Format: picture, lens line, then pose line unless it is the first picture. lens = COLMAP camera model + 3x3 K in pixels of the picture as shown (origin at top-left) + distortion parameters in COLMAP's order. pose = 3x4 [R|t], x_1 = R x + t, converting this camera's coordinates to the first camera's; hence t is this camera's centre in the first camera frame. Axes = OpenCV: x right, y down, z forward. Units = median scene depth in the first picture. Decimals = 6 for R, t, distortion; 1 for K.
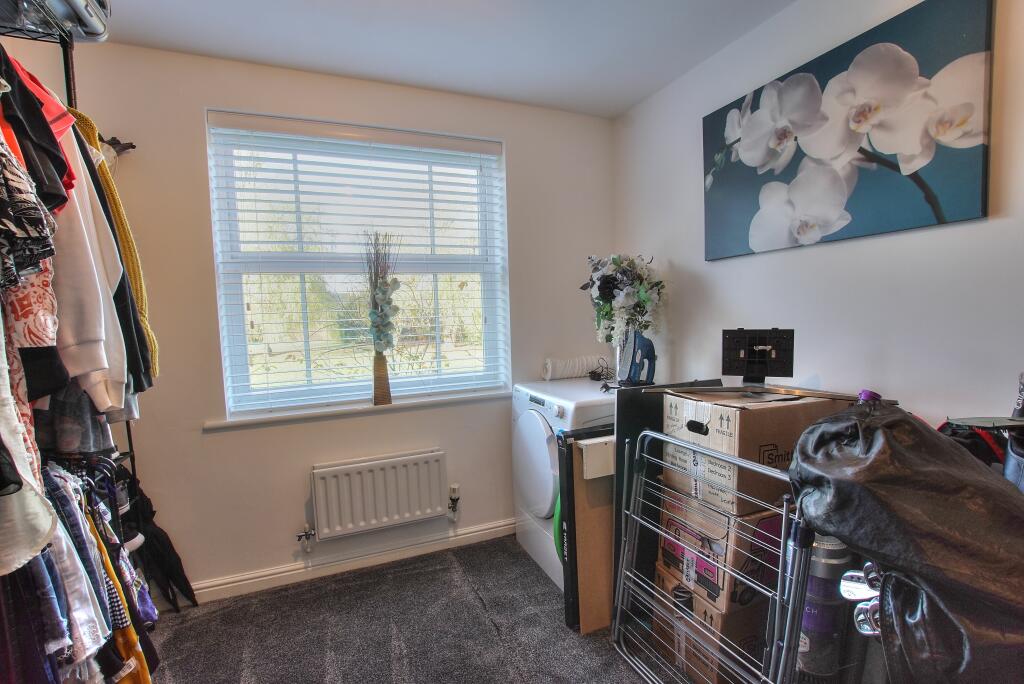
lens RADIAL K [[451.9, 0, 507.4], [0, 451.9, 346.8], [0, 0, 1]] dist [-0.036452, 0.006454]
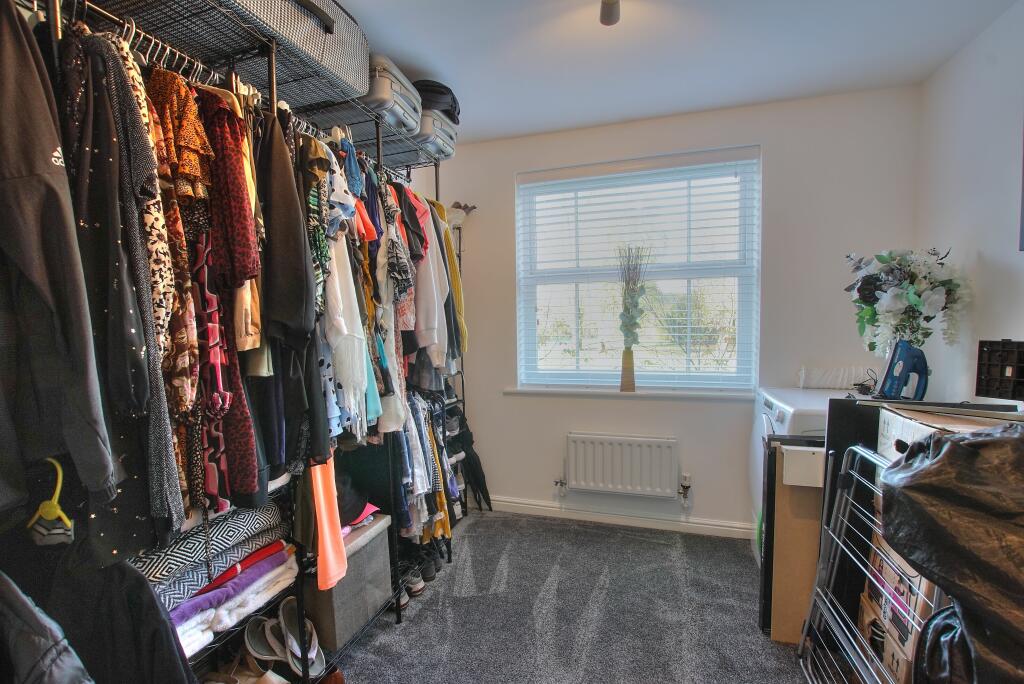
lens RADIAL K [[451.9, 0, 509.5], [0, 451.9, 338.3], [0, 0, 1]] dist [-0.036452, 0.006454]
pose [[0.763693, 0.043114, -0.644139, 0.274181], [-0.055044, 0.998483, 0.001570, 0.003303], [0.643229, 0.034257, 0.764907, -0.130259]]
